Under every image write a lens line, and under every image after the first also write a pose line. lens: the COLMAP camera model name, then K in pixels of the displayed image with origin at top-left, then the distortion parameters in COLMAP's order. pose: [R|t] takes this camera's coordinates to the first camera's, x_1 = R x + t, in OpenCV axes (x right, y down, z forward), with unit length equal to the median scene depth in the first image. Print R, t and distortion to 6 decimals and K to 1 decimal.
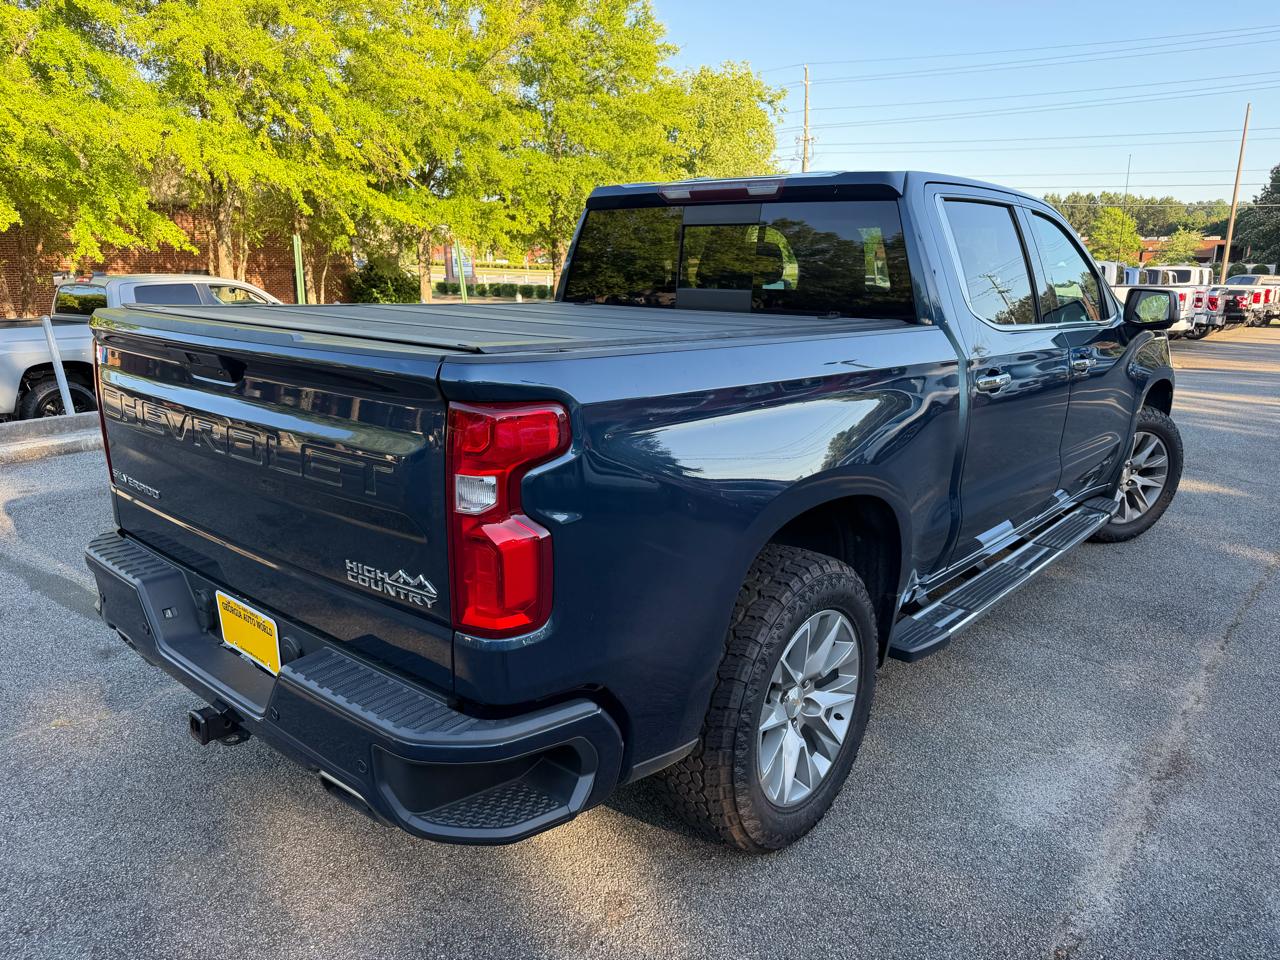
lens RADIAL K [[909.9, 0, 640.0], [0, 909.9, 480.0], [0, 0, 1]] dist [-0.004489, -0.005406]
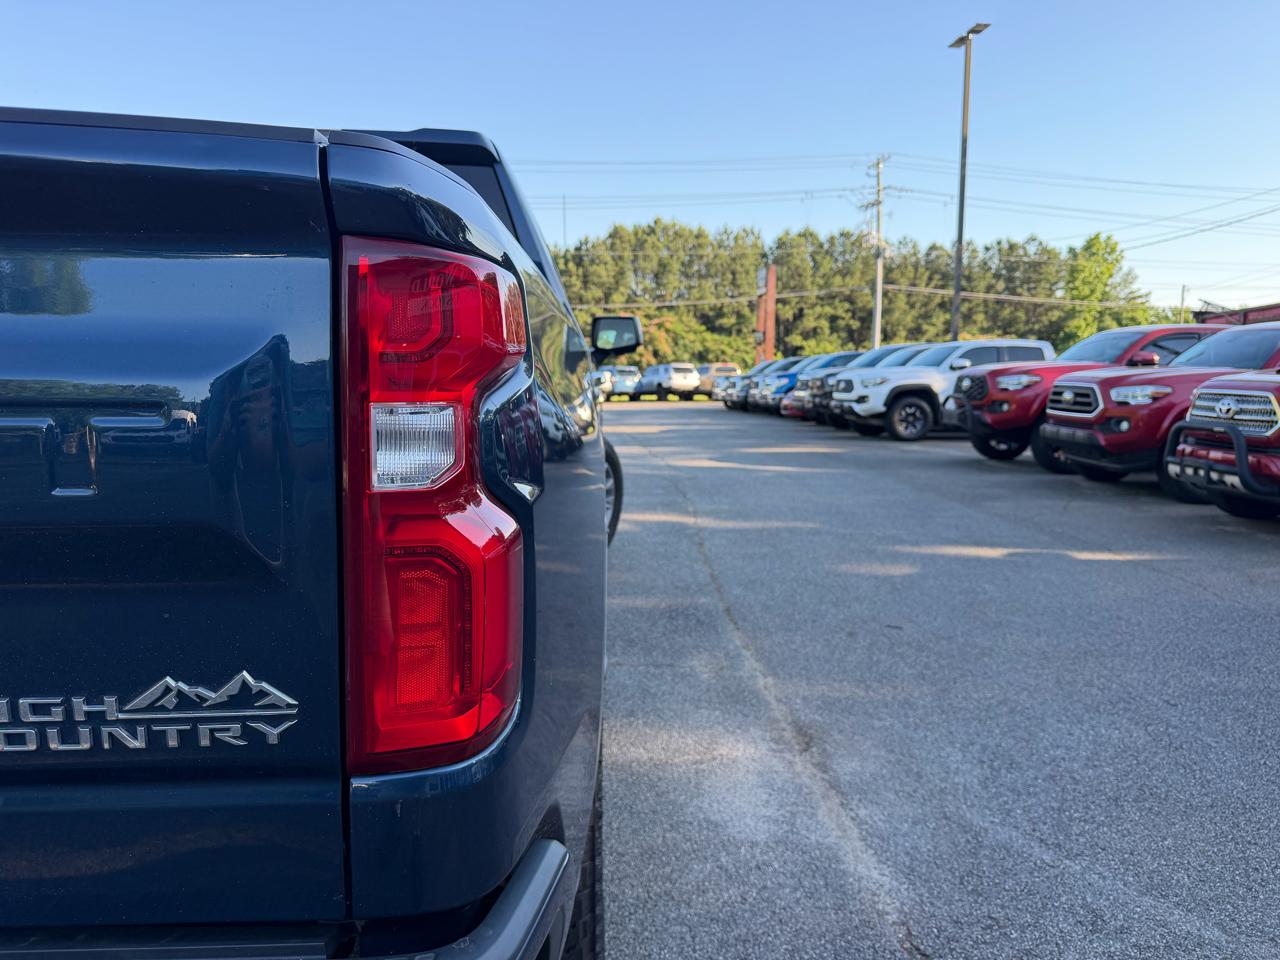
lens RADIAL K [[915.0, 0, 635.2], [0, 915.0, 490.2], [0, 0, 1]] dist [0.067821, -0.165183]
pose [[0.734400, -0.106753, 0.670269, -0.233791], [0.164861, 0.986035, -0.023590, 0.037803], [-0.658390, 0.127826, 0.741743, 0.338228]]
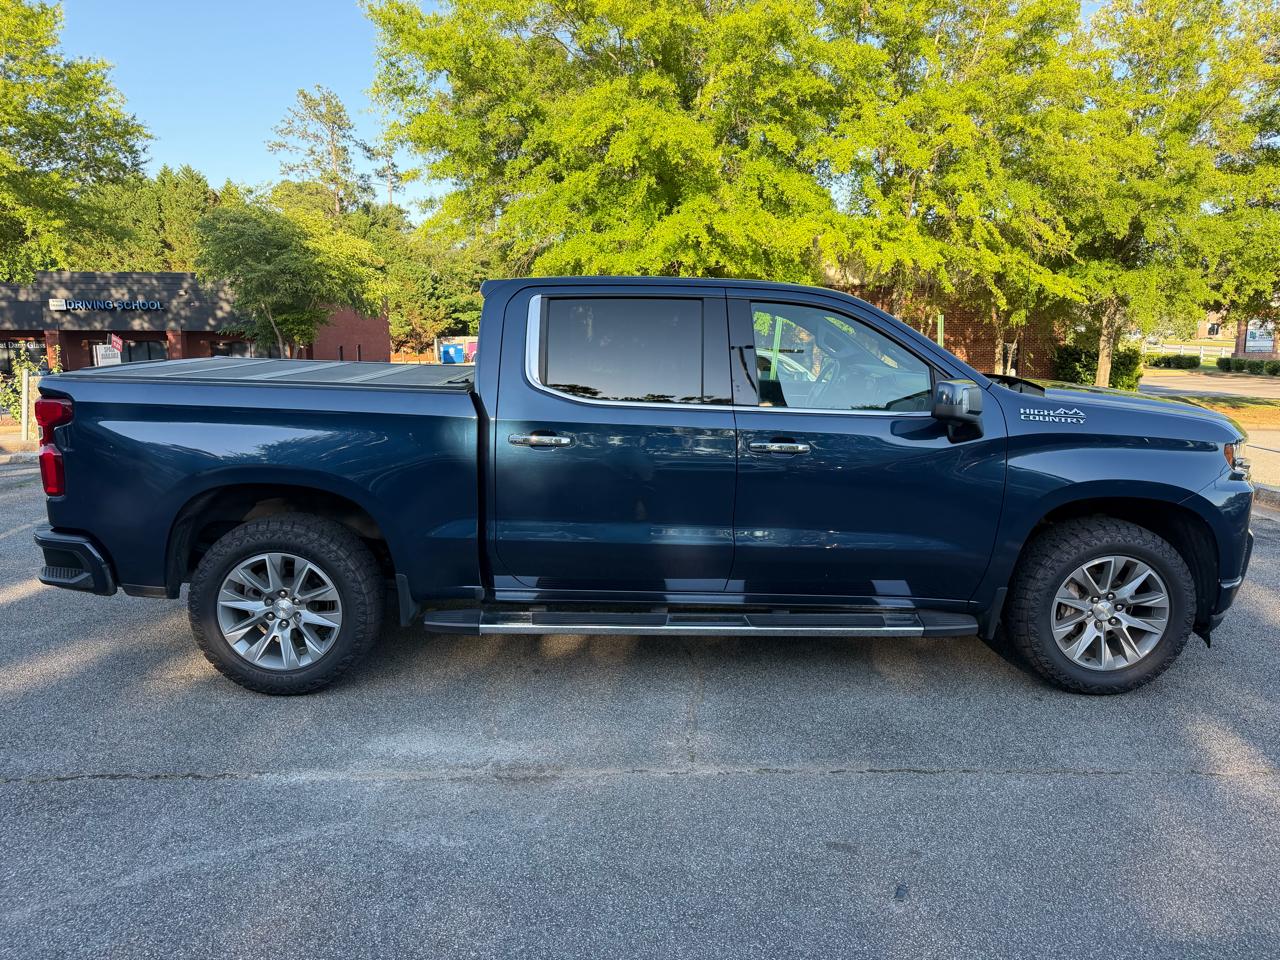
lens RADIAL K [[909.9, 0, 640.0], [0, 909.9, 480.0], [0, 0, 1]] dist [-0.004489, -0.005406]
pose [[0.665183, 0.118722, -0.737182, 1.577611], [-0.174762, 0.984610, 0.000876, -0.085841], [0.725941, 0.128249, 0.675694, 0.300019]]
